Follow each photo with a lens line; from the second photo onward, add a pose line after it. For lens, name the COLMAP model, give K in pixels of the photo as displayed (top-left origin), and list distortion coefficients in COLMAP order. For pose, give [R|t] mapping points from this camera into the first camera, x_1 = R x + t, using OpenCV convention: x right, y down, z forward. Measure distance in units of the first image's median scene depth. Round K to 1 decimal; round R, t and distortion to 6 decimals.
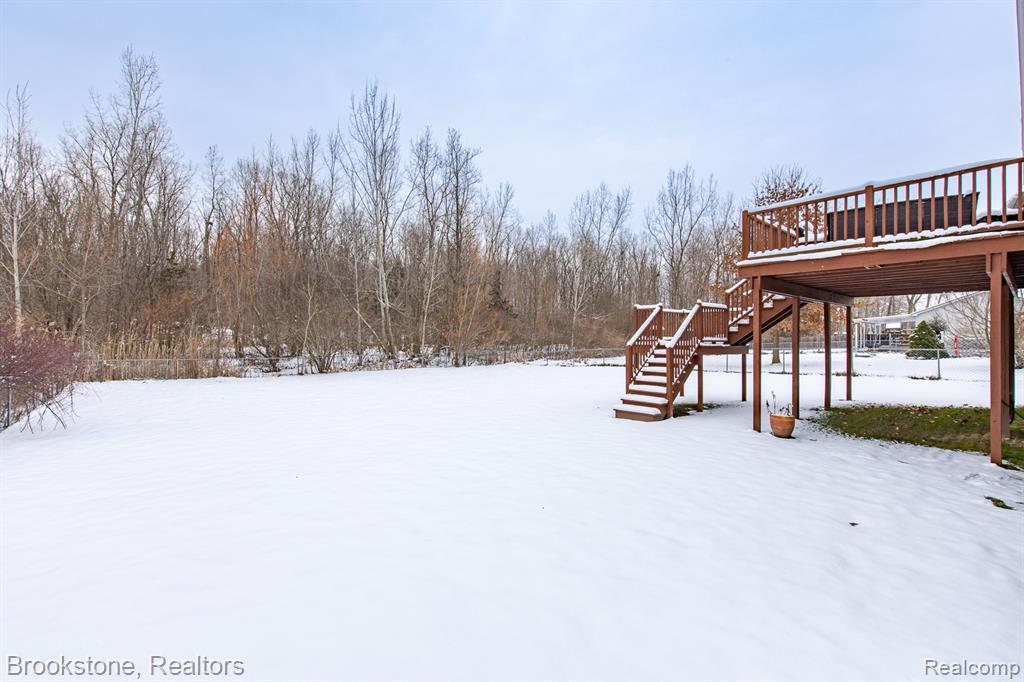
lens RADIAL K [[451.4, 0, 507.1], [0, 451.4, 337.1], [0, 0, 1]] dist [-0.000523, -0.000159]
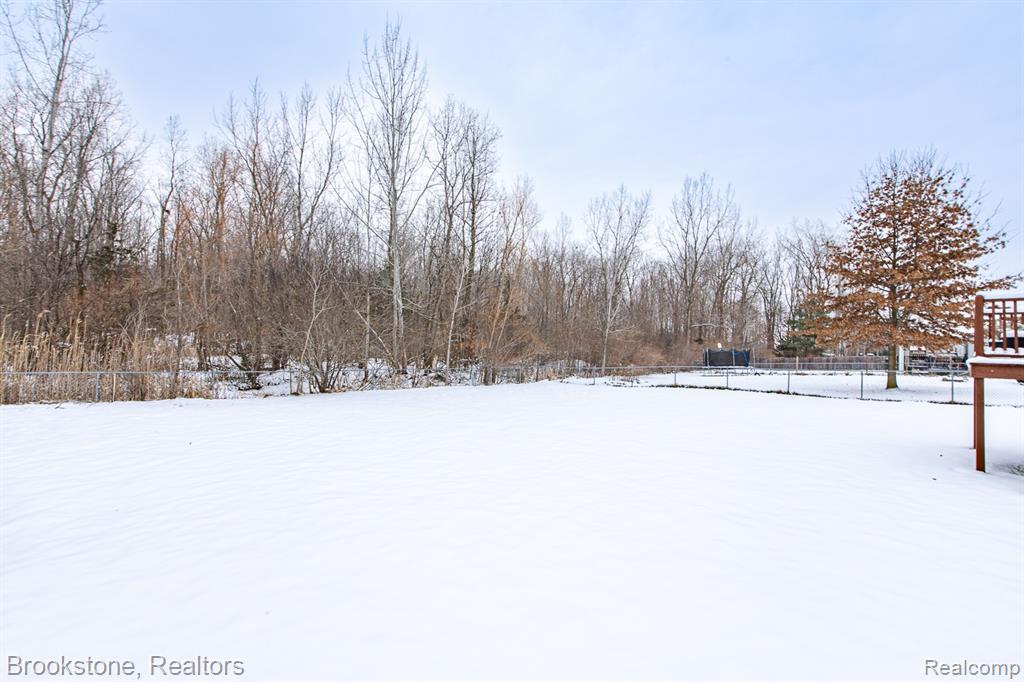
lens RADIAL K [[451.4, 0, 517.0], [0, 451.4, 348.3], [0, 0, 1]] dist [-0.000523, -0.000159]
pose [[0.996289, 0.020445, 0.083608, -0.121595], [-0.019847, 0.999771, -0.007986, 0.004504], [-0.083752, 0.006297, 0.996467, 0.179193]]
